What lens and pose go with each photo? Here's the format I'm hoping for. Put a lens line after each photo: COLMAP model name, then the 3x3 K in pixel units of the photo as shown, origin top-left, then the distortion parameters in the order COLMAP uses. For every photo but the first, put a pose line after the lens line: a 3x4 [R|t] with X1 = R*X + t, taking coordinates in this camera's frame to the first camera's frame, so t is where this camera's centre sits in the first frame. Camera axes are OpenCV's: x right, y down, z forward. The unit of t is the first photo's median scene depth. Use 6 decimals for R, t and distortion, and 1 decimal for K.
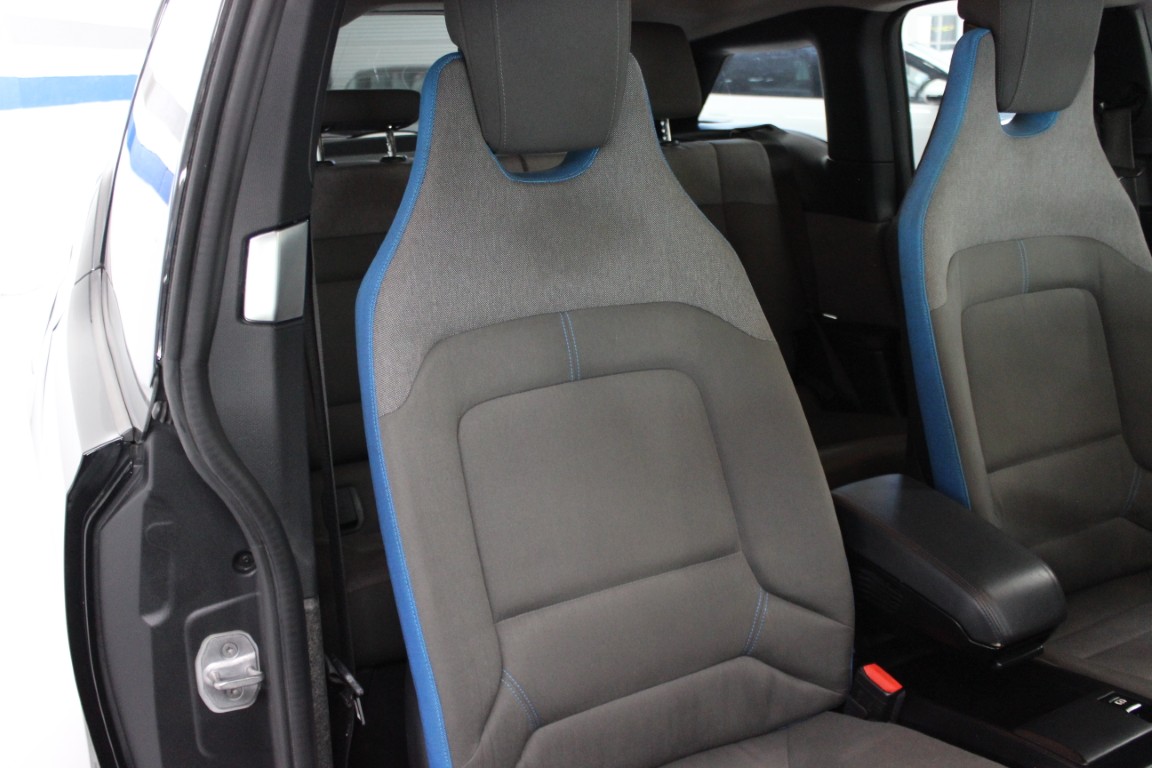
lens RADIAL K [[1080.4, 0, 576.0], [0, 1080.4, 384.0], [0, 0, 1]] dist [-0.156061, 0.163794]
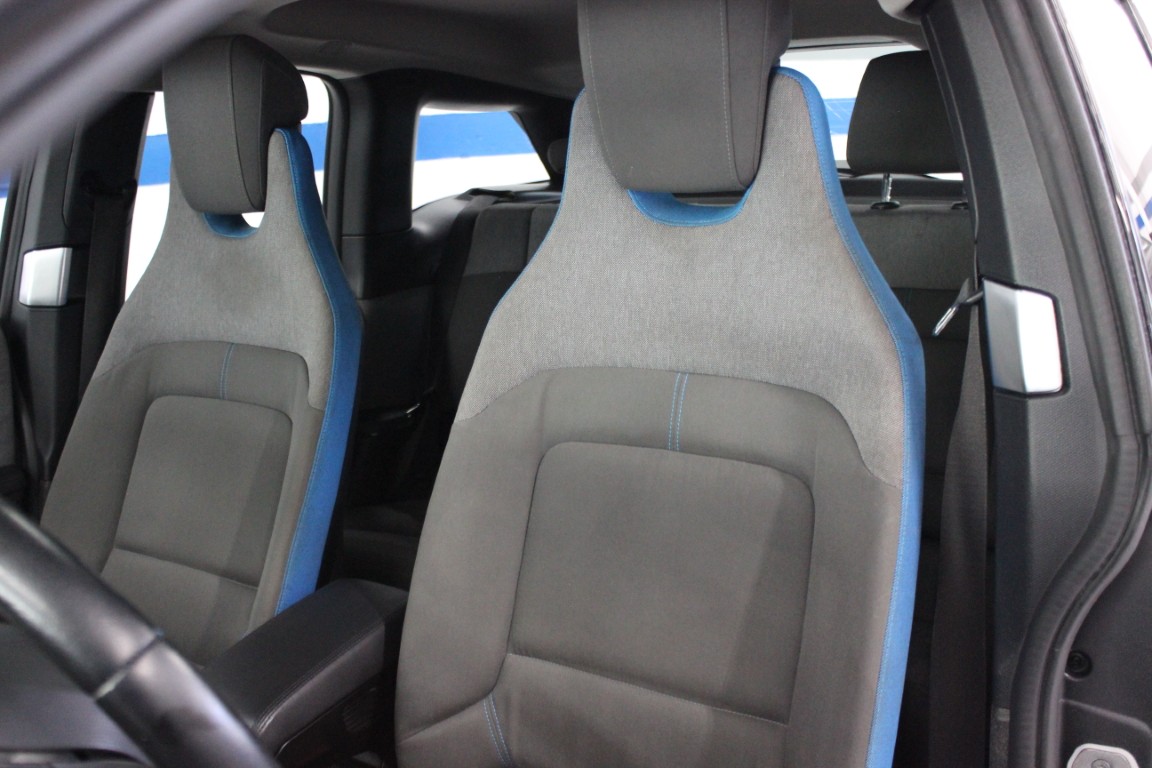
lens RADIAL K [[1192.4, 0, 591.0], [0, 1192.4, 381.7], [0, 0, 1]] dist [-0.121067, 0.137992]
pose [[0.452205, 0.191318, -0.871153, 1.054753], [-0.214764, 0.971342, 0.101839, -0.194268], [0.865671, 0.141040, 0.480334, 0.561878]]
